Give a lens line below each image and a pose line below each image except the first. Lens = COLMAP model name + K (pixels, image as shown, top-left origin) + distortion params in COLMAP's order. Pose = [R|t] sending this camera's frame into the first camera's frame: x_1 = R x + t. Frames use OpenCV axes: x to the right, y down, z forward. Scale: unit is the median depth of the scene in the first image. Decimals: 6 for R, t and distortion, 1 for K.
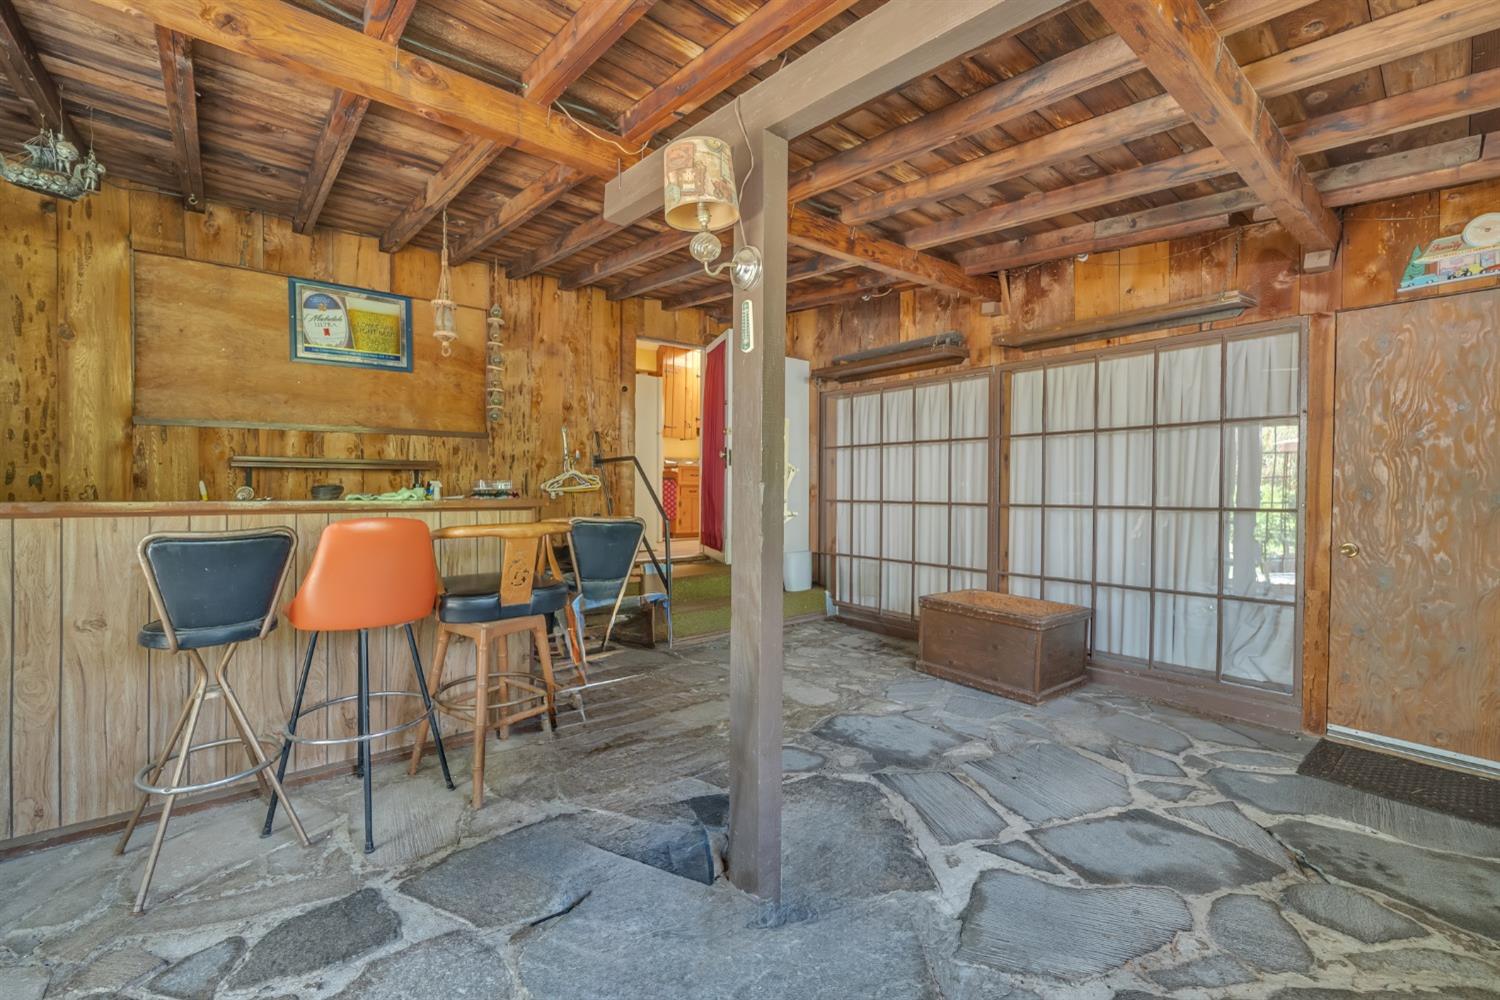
lens RADIAL K [[614.9, 0, 750.6], [0, 614.9, 494.7], [0, 0, 1]] dist [0.001903, -0.000404]
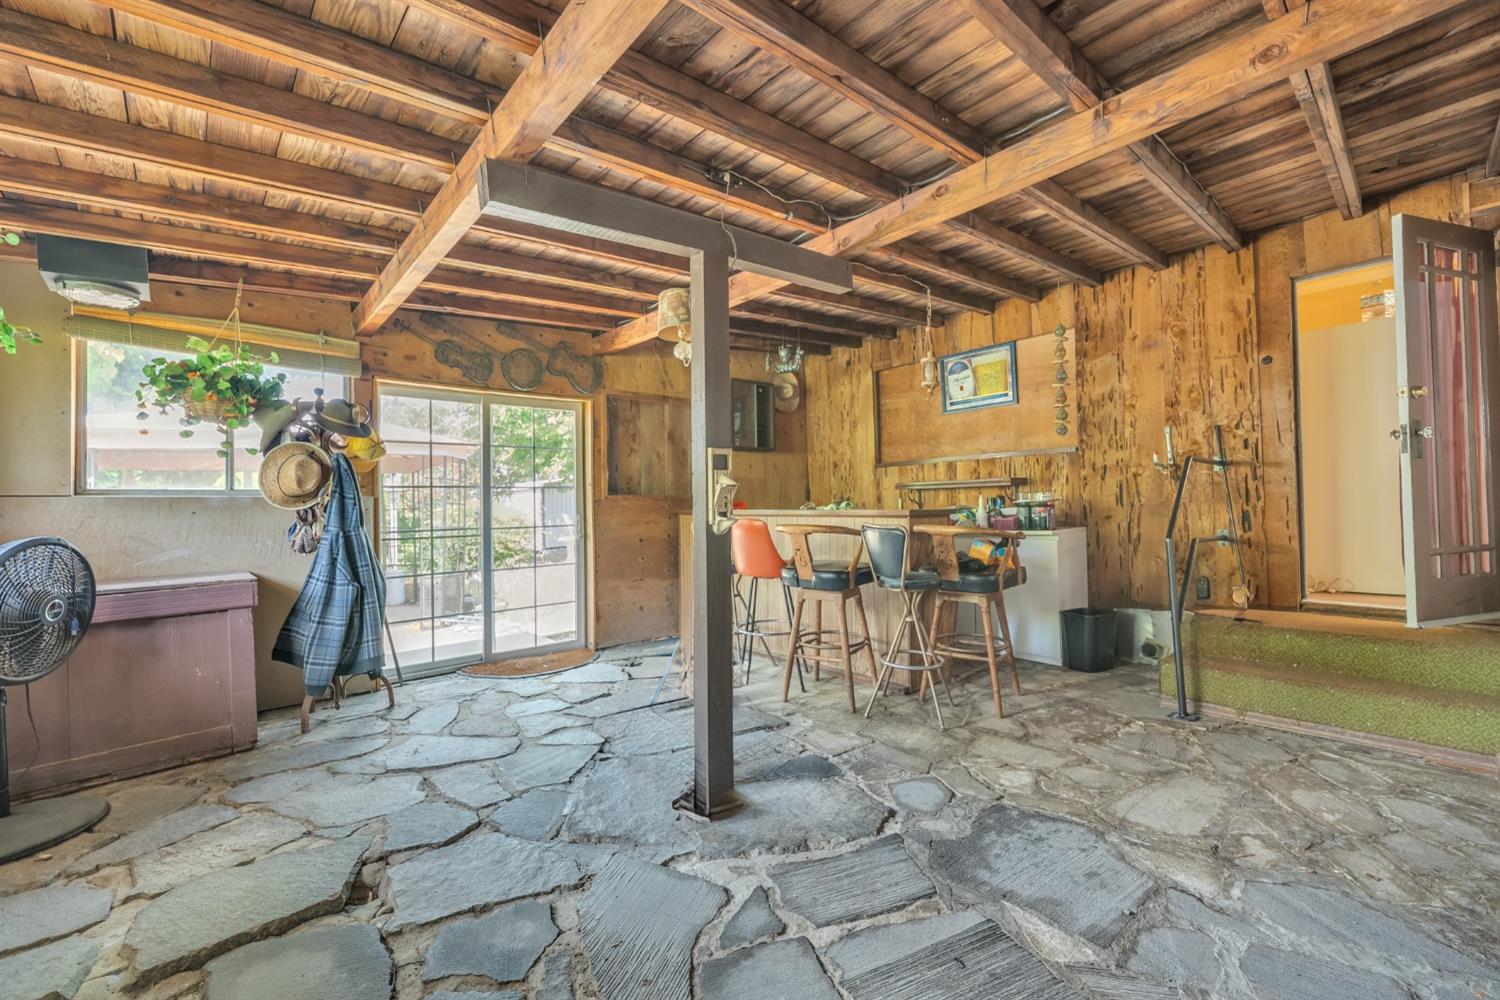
lens RADIAL K [[614.9, 0, 753.4], [0, 614.9, 496.3], [0, 0, 1]] dist [0.001903, -0.000404]
pose [[0.034781, -0.020527, -0.999184, 0.675347], [0.002486, 0.999788, -0.020453, 0.003601], [0.999392, -0.001772, 0.034825, 0.497408]]
